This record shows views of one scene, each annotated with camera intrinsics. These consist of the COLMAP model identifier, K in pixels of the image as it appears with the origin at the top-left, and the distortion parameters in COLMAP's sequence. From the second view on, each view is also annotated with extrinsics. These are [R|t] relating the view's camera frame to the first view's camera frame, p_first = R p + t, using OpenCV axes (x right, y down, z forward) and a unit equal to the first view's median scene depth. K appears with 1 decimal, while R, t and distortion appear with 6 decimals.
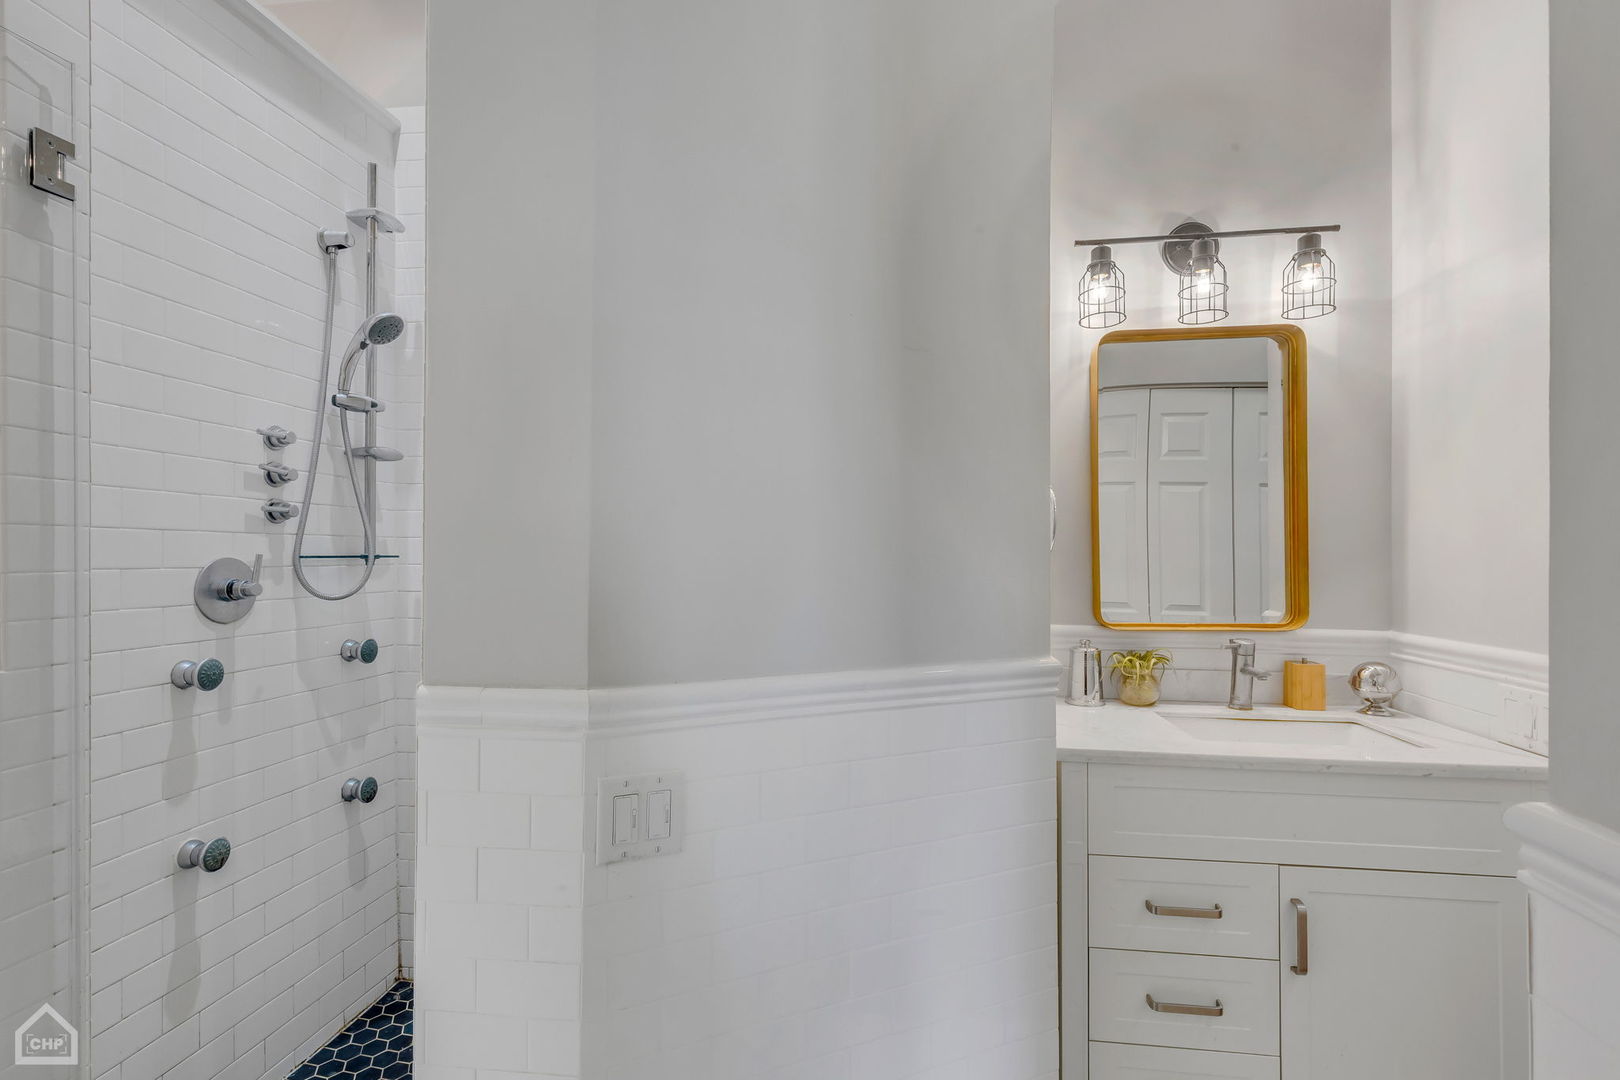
lens RADIAL K [[737.5, 0, 821.5], [0, 737.5, 553.3], [0, 0, 1]] dist [0.005553, -0.001089]
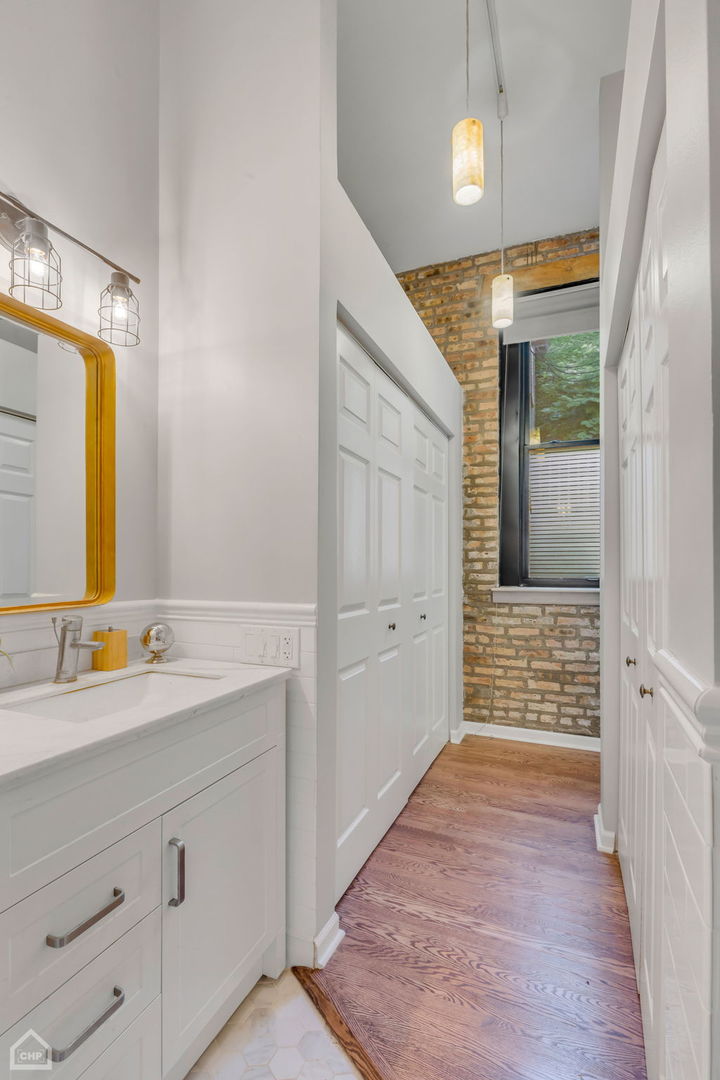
lens RADIAL K [[491.7, 0, 363.3], [0, 491.7, 559.7], [0, 0, 1]] dist [0.005553, -0.001089]
pose [[0.271343, 0.005675, 0.962466, -0.002197], [-0.004360, 0.999980, -0.004667, 0.035630], [-0.962473, -0.002931, 0.271362, 0.394593]]
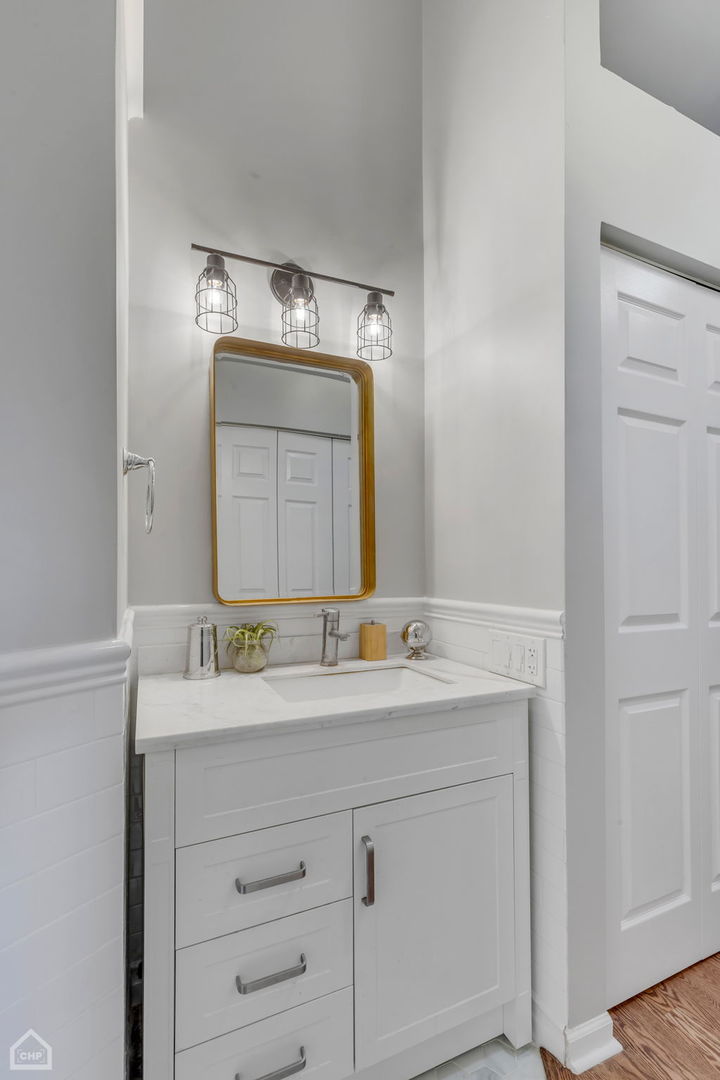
lens RADIAL K [[491.7, 0, 363.3], [0, 491.7, 559.7], [0, 0, 1]] dist [0.005553, -0.001089]
pose [[0.849325, 0.001544, 0.527868, 0.185024], [0.002535, 0.999972, -0.007004, 0.041372], [-0.527864, 0.007287, 0.849298, 0.277685]]
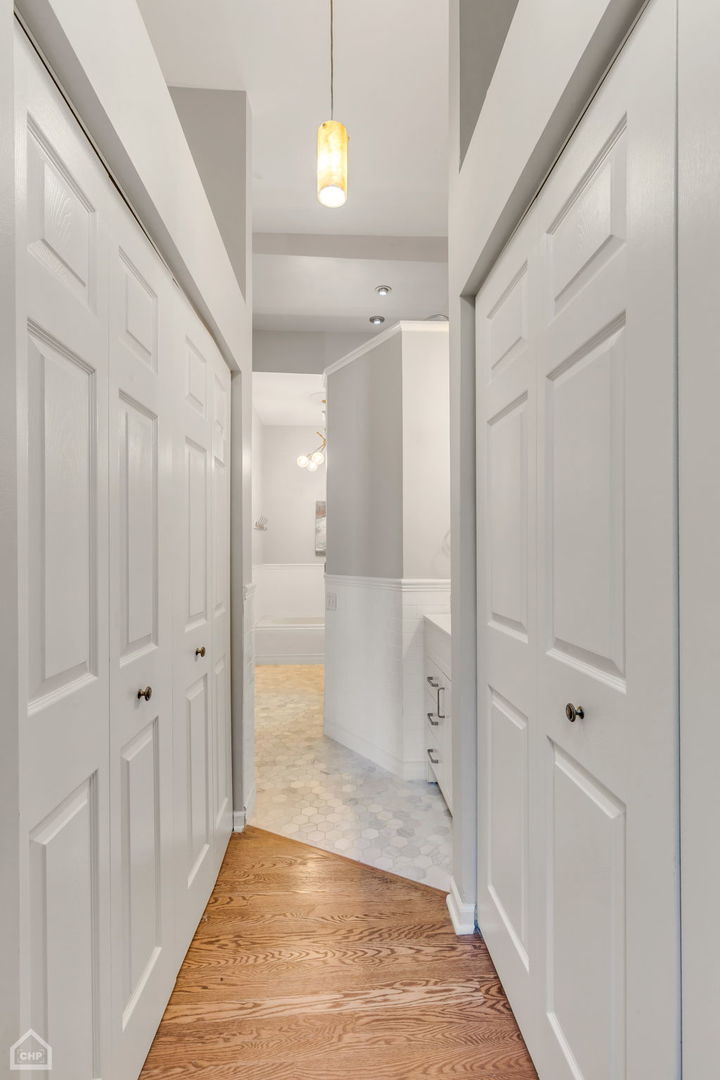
lens RADIAL K [[491.7, 0, 363.3], [0, 491.7, 559.7], [0, 0, 1]] dist [0.005553, -0.001089]
pose [[0.184485, 0.001315, -0.982834, 1.637010], [0.010426, 0.999940, 0.003294, 0.030628], [0.982780, -0.010855, 0.184460, 0.346929]]
